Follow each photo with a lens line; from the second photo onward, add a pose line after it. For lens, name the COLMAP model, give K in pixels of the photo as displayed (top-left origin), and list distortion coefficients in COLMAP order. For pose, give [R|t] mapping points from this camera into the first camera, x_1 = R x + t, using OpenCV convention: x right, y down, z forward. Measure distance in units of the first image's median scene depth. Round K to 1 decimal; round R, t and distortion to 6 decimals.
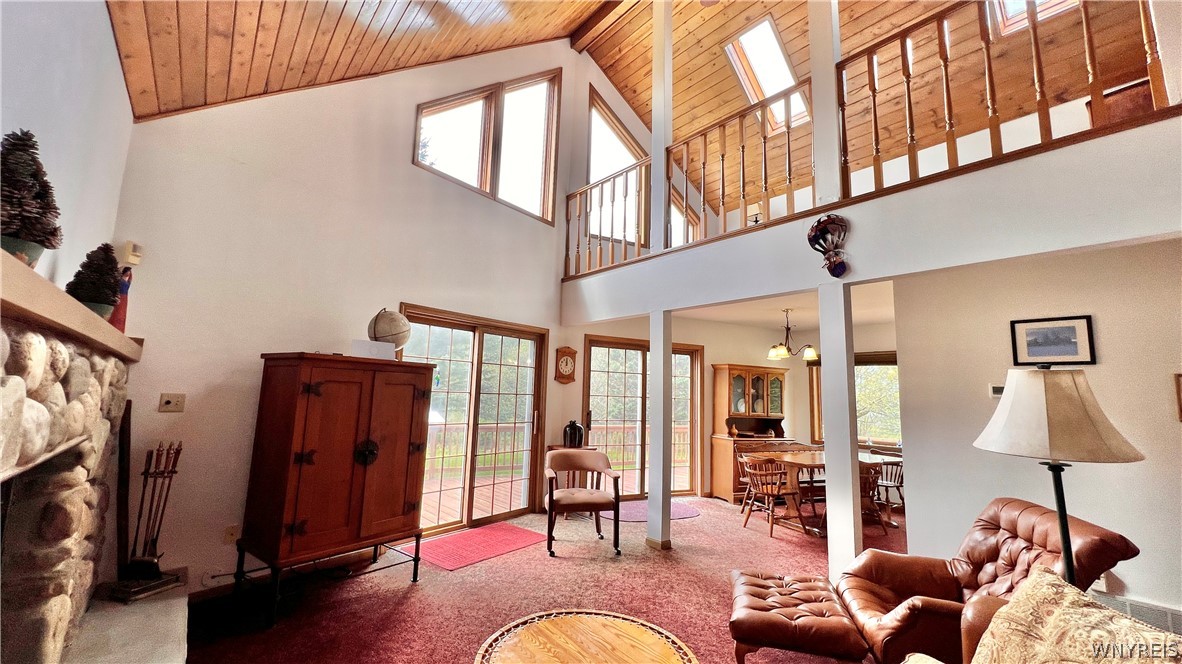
lens RADIAL K [[474.0, 0, 588.4], [0, 474.0, 330.2], [0, 0, 1]] dist [-0.003767, 0.000499]
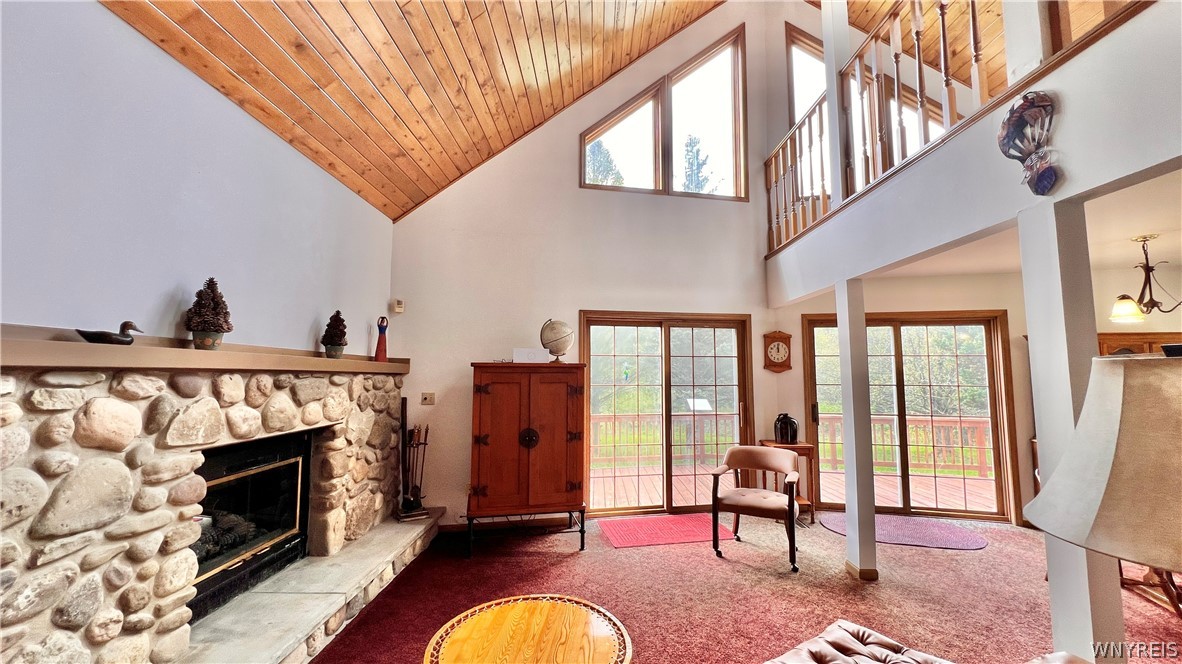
lens RADIAL K [[472.1, 0, 588.6], [0, 472.1, 329.6], [0, 0, 1]] dist [-0.003650, 0.001044]
pose [[0.758597, -0.088635, -0.645503, 0.356457], [0.110091, 0.993896, -0.007095, -0.000561], [0.642192, -0.065682, 0.763725, 0.123780]]
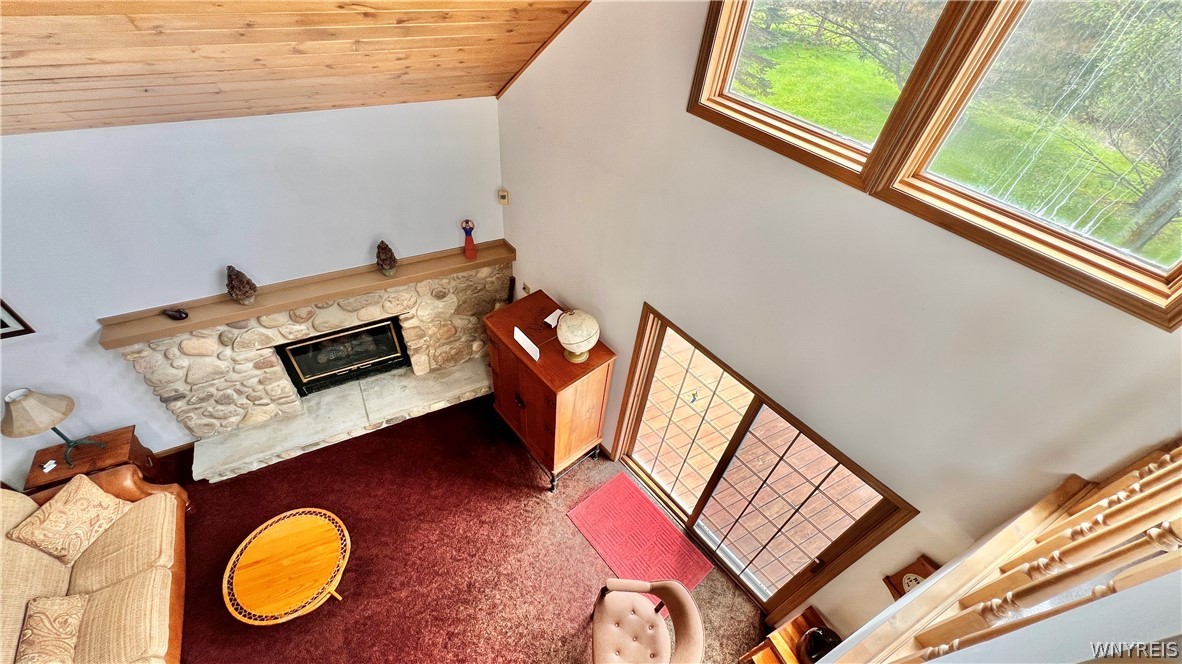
lens RADIAL K [[472.1, 0, 589.2], [0, 472.1, 331.6], [0, 0, 1]] dist [-0.003650, 0.001044]
pose [[-0.204673, 0.656783, -0.725772, 0.225764], [0.043469, 0.746836, 0.663586, -0.540119], [0.977865, 0.104270, -0.181406, 1.033610]]
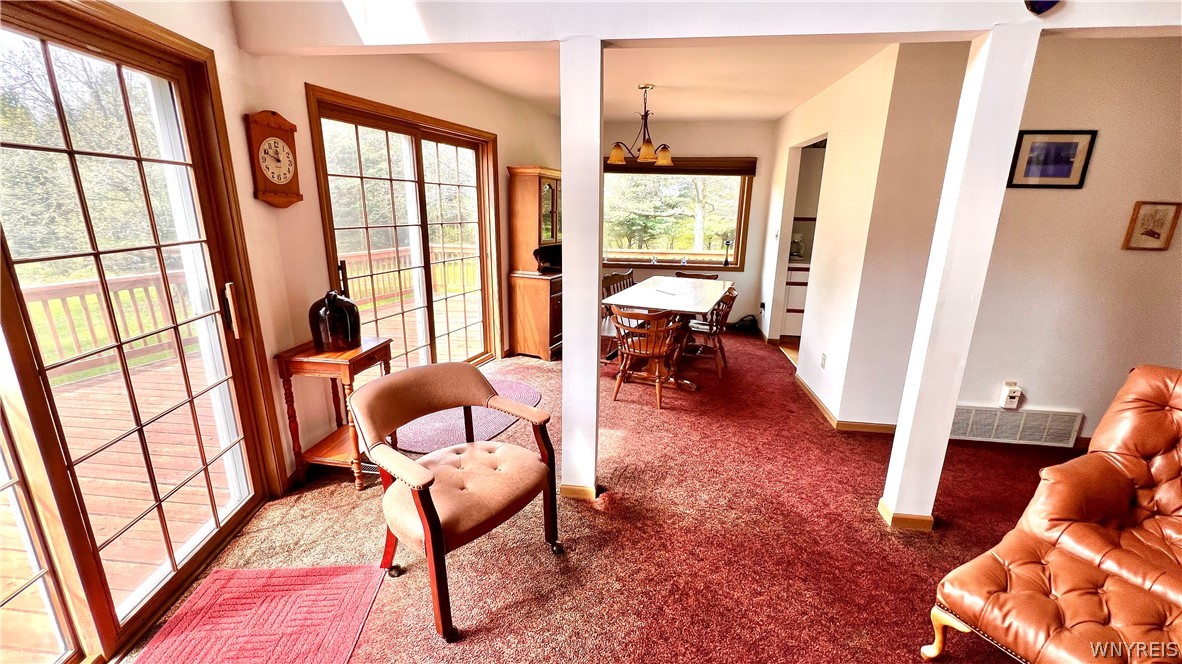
lens RADIAL K [[472.1, 0, 589.5], [0, 472.1, 330.7], [0, 0, 1]] dist [-0.003650, 0.001044]
pose [[0.733222, -0.195153, 0.651384, -0.194988], [-0.084695, 0.924263, 0.372243, 0.048438], [-0.674694, -0.328106, 0.661161, 0.679990]]
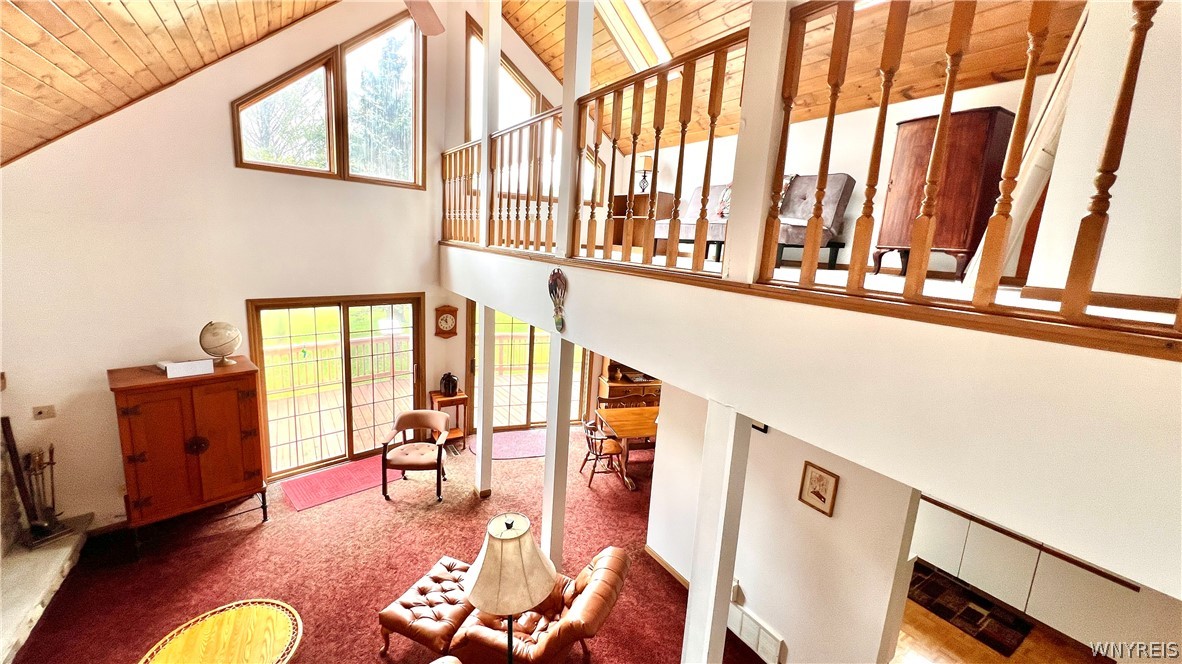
lens RADIAL K [[472.1, 0, 588.8], [0, 472.1, 330.0], [0, 0, 1]] dist [-0.003650, 0.001044]
pose [[0.992090, 0.051408, -0.114522, 0.559351], [-0.012831, 0.949048, 0.314870, -0.354198], [0.124874, -0.310910, 0.942200, -0.005299]]
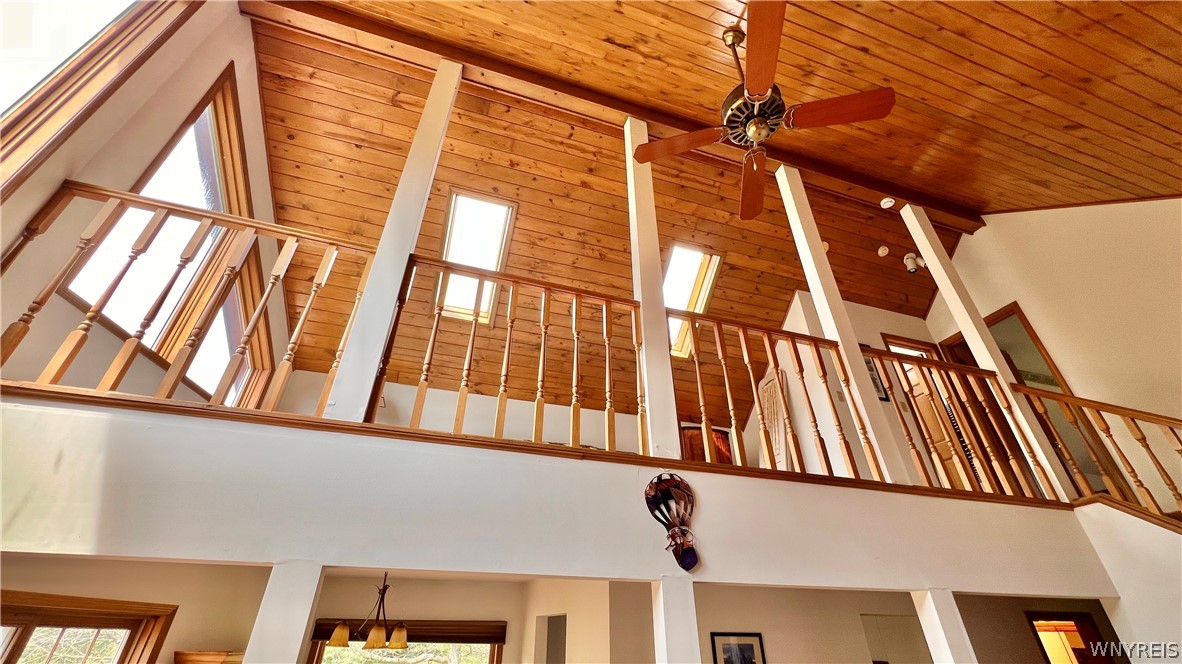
lens RADIAL K [[472.1, 0, 590.8], [0, 472.1, 329.6], [0, 0, 1]] dist [-0.003650, 0.001044]
pose [[0.363051, 0.483389, 0.796574, -0.199477], [-0.119555, 0.872004, -0.474674, -0.057037], [-0.924068, 0.077097, 0.374373, 0.655144]]
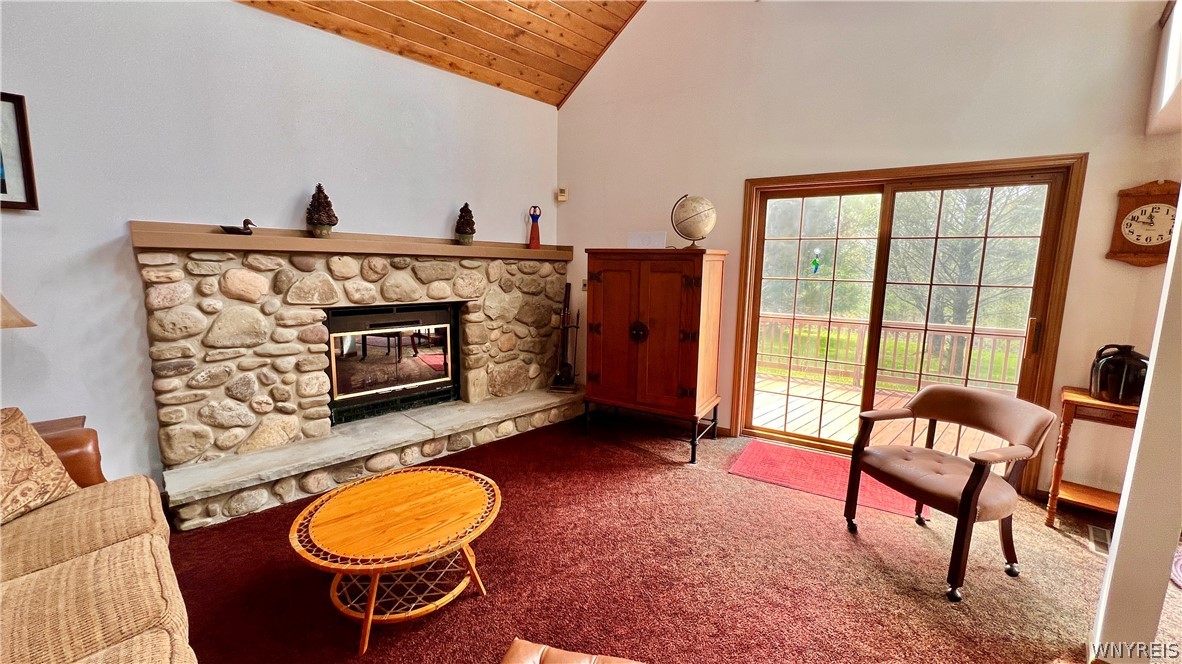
lens RADIAL K [[472.1, 0, 589.7], [0, 472.1, 329.6], [0, 0, 1]] dist [-0.003650, 0.001044]
pose [[0.103947, 0.113112, -0.988130, 0.473422], [0.122128, 0.984542, 0.125548, 0.070300], [0.987056, -0.133729, 0.088526, 0.579467]]
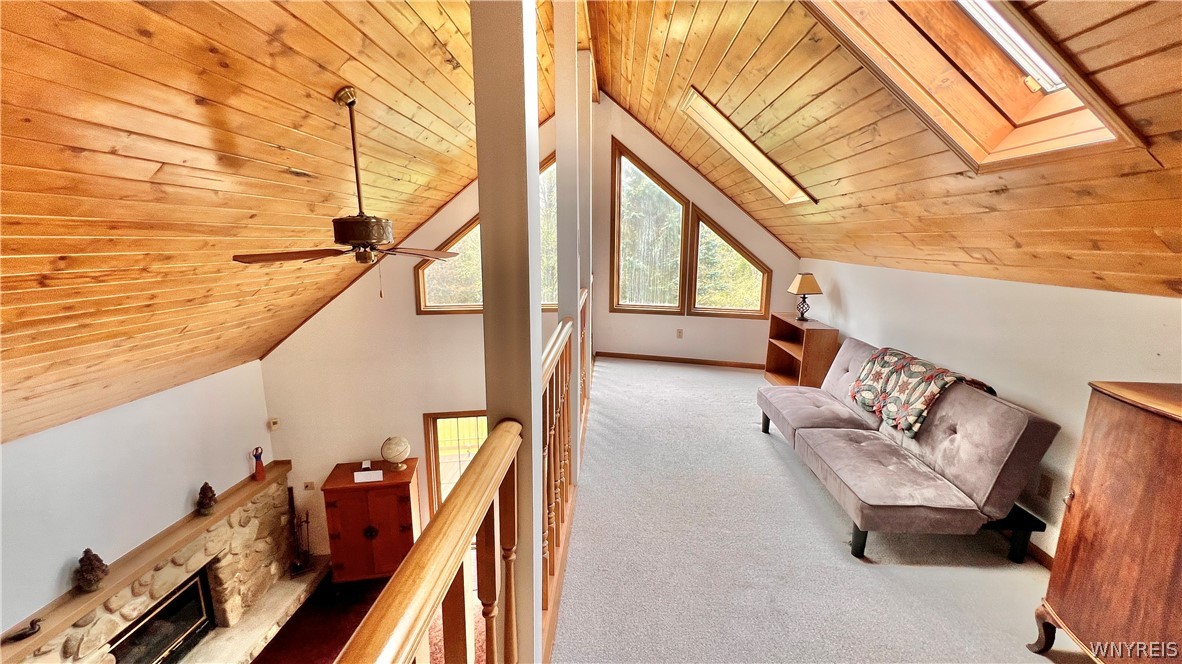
lens RADIAL K [[472.1, 0, 589.7], [0, 472.1, 329.4], [0, 0, 1]] dist [-0.003650, 0.001044]
pose [[0.740241, 0.101437, -0.664646, 0.912975], [0.109028, 0.957359, 0.267538, -0.630878], [0.663443, -0.270508, 0.697617, 0.382473]]
